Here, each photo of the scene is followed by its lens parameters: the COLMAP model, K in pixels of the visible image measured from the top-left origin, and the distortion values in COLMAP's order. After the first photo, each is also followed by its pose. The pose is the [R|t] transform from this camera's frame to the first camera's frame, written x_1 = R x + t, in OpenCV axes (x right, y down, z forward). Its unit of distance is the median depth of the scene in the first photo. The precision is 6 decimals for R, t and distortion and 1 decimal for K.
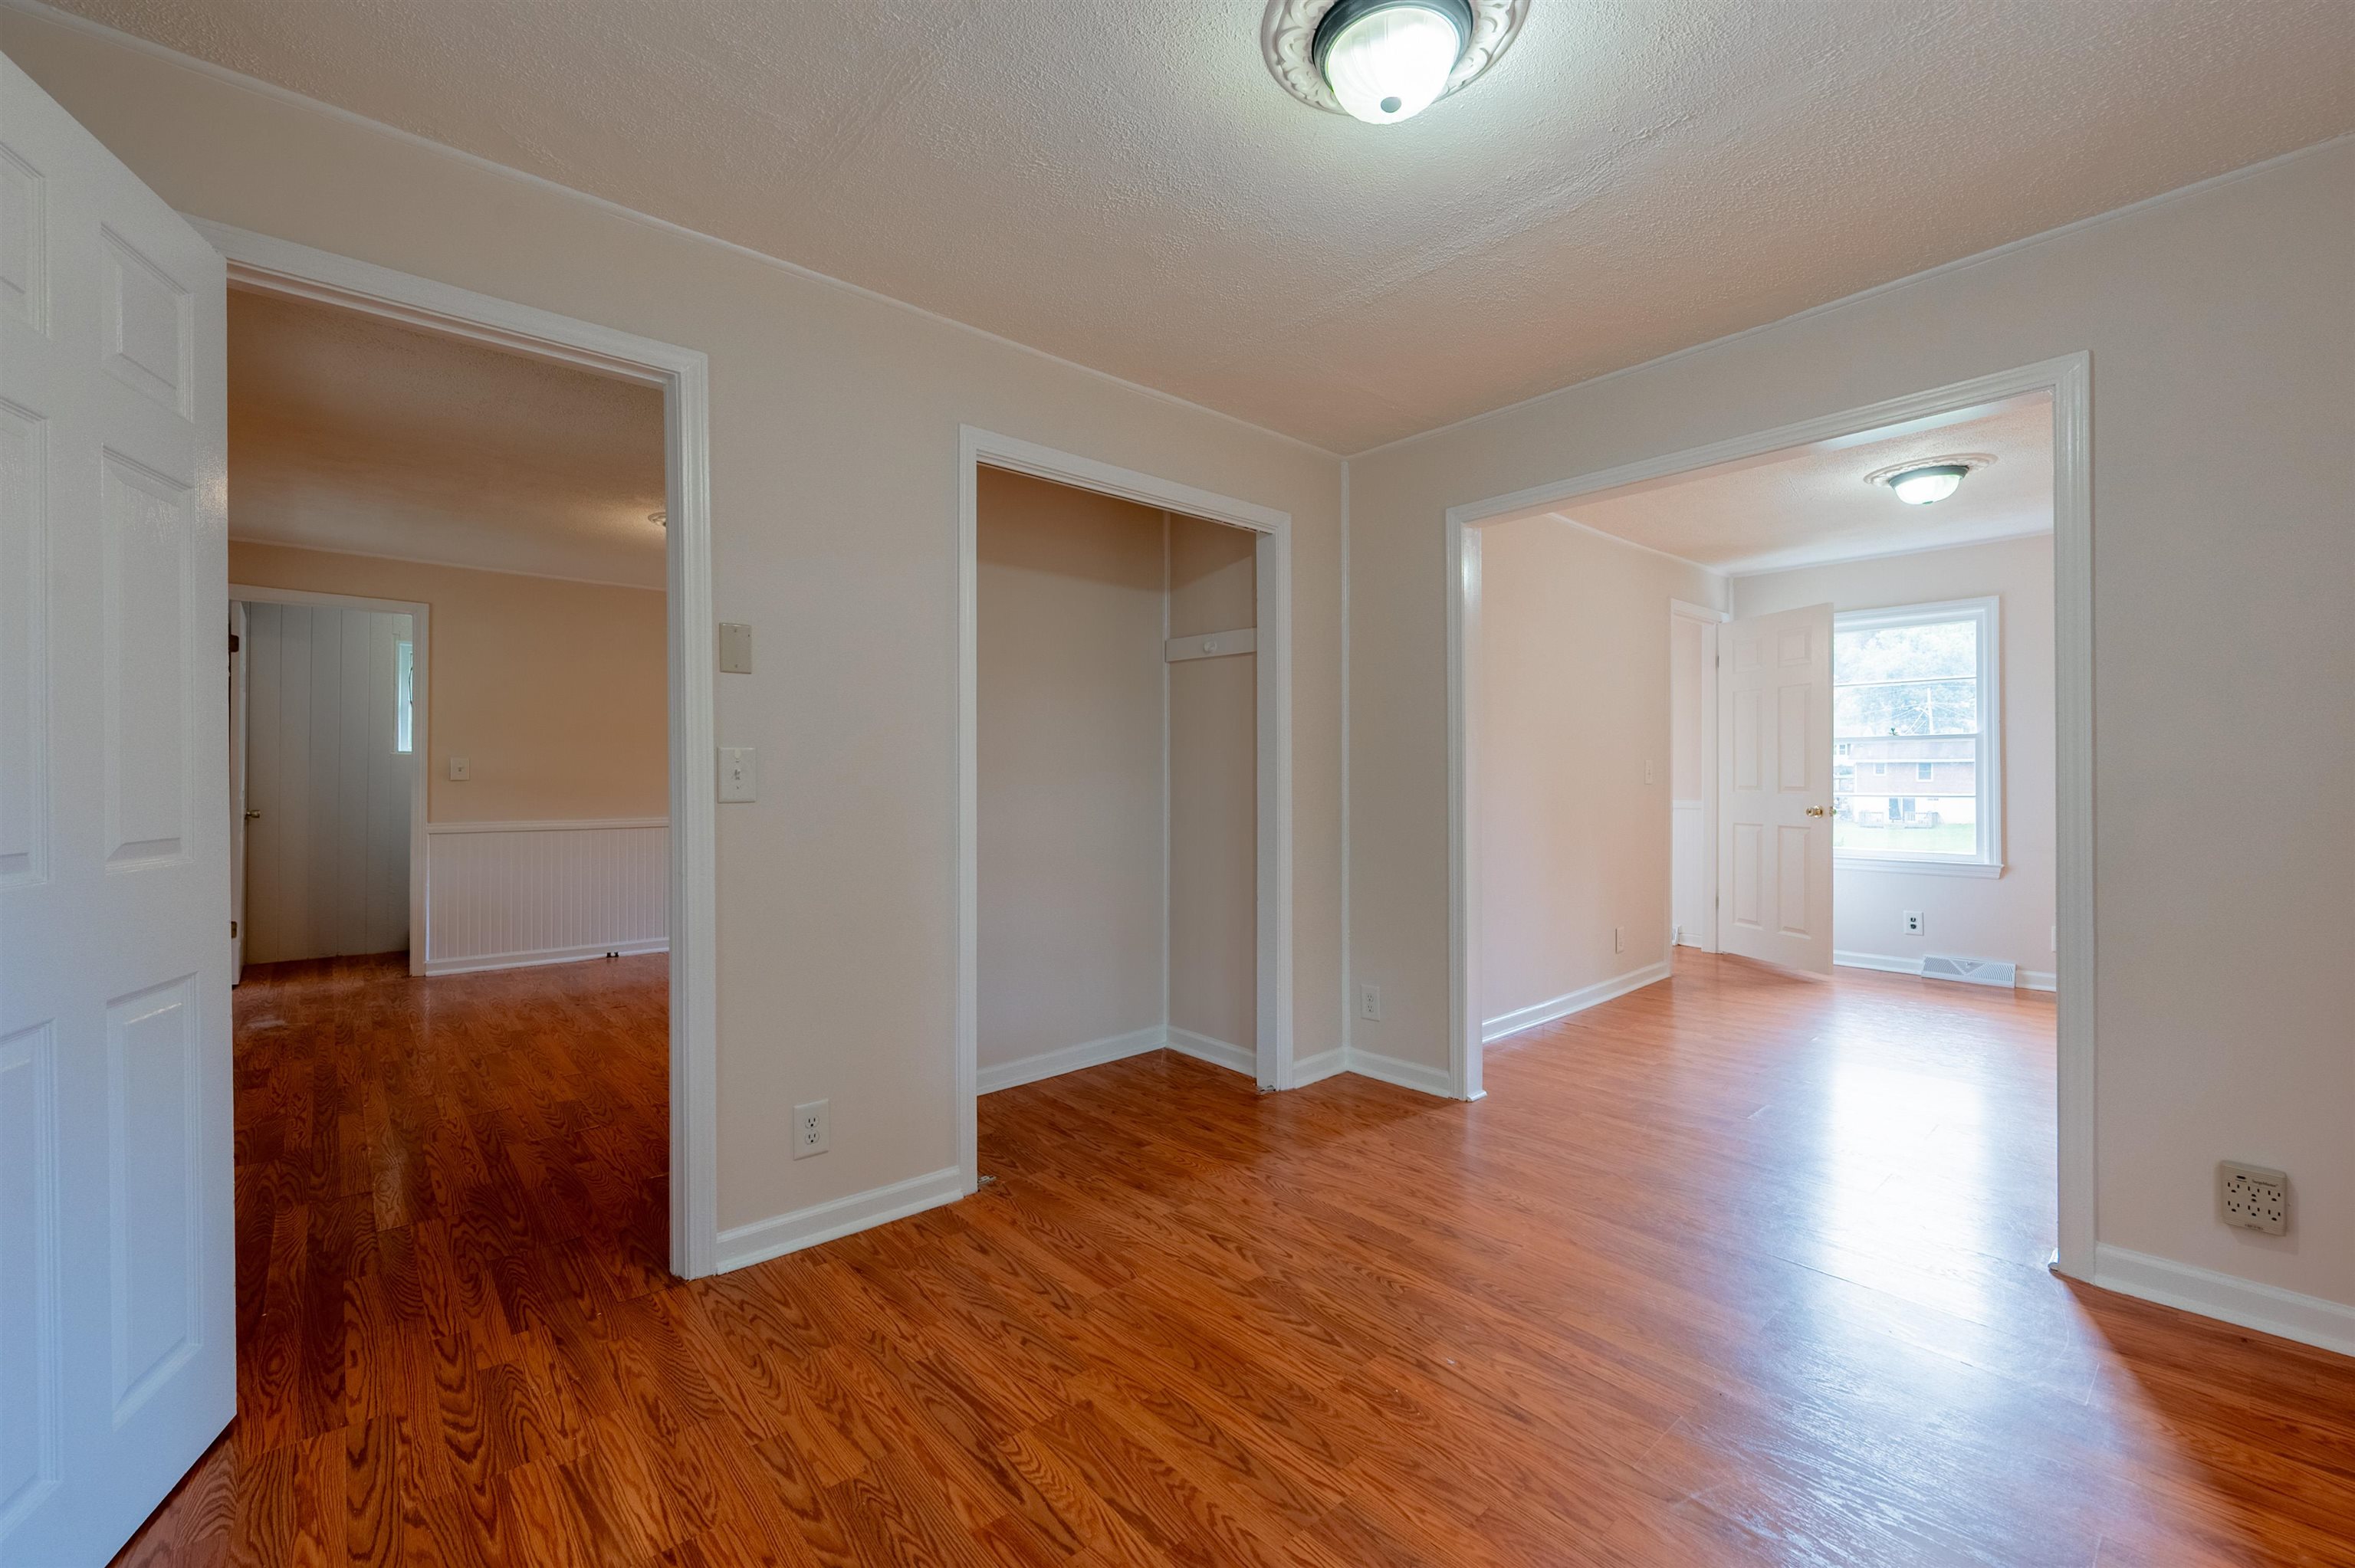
lens RADIAL K [[965.6, 0, 1162.0], [0, 965.6, 762.1], [0, 0, 1]] dist [-0.002416, 0.001081]
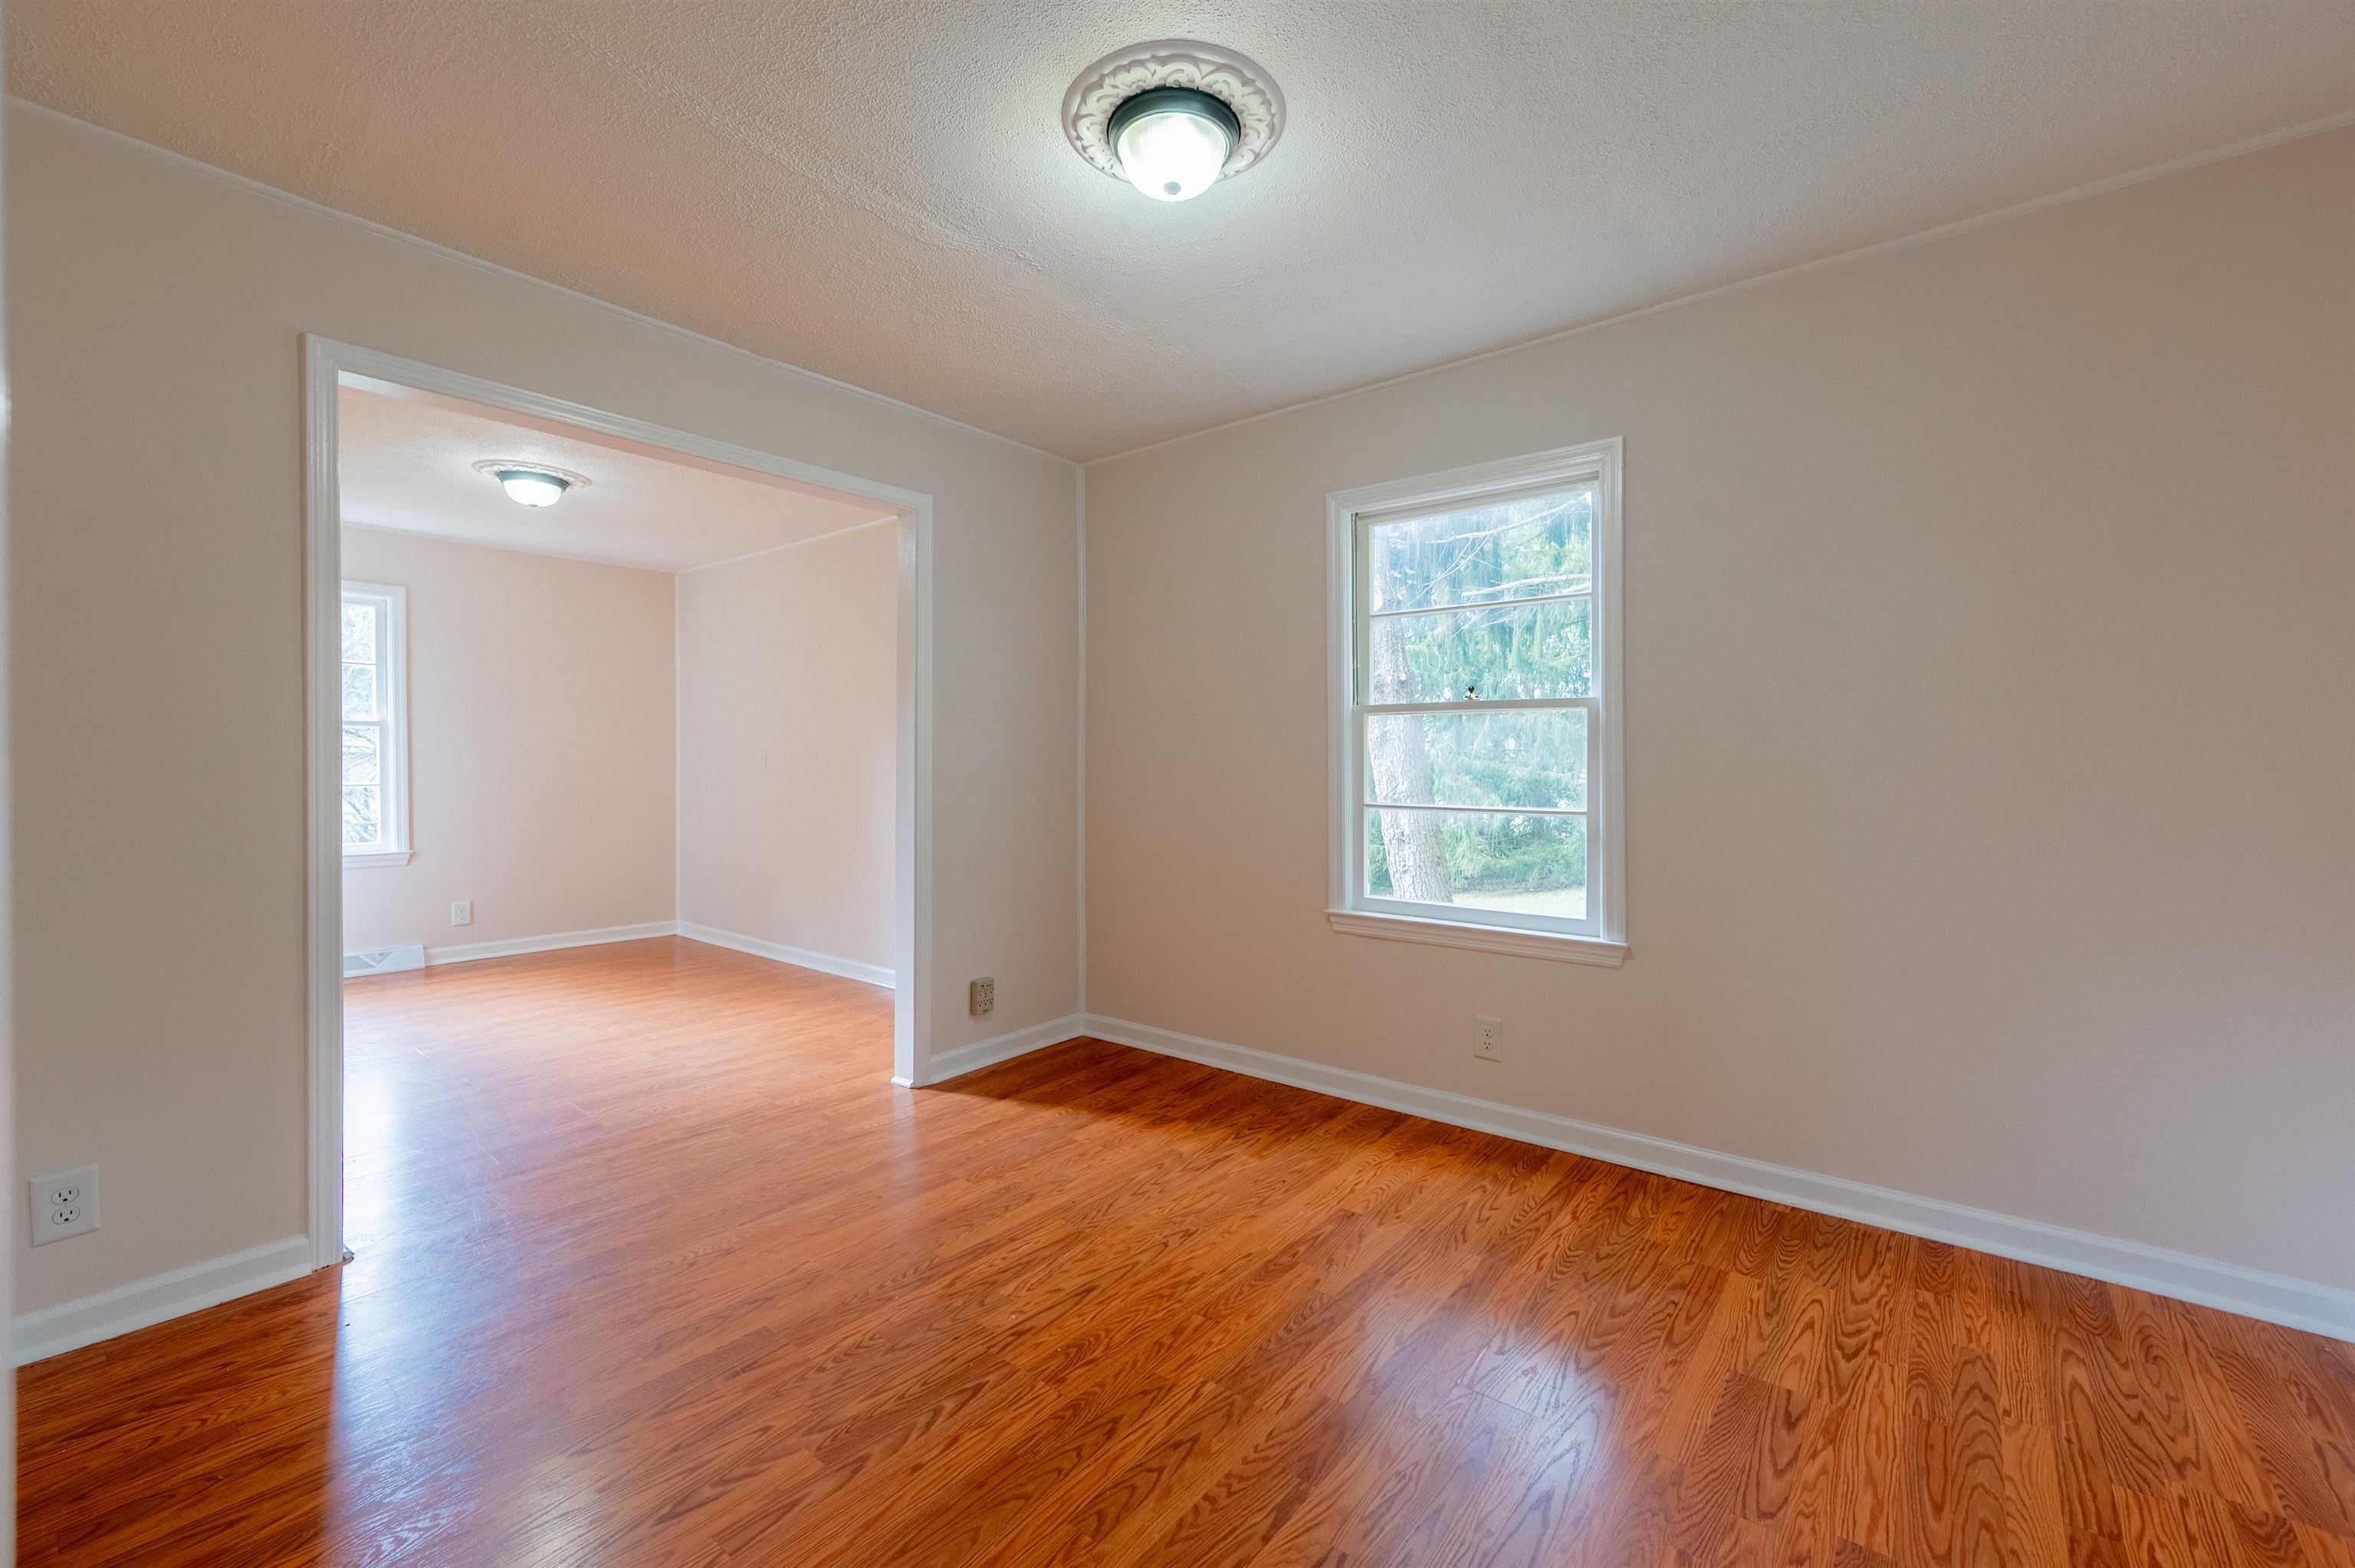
lens RADIAL K [[965.6, 0, 1187.6], [0, 965.6, 753.9], [0, 0, 1]] dist [-0.002416, 0.001081]
pose [[-0.189032, 0.015129, 0.981854, -0.824118], [-0.016507, 0.999691, -0.018582, 0.025024], [-0.981832, -0.019720, -0.188724, 1.082358]]
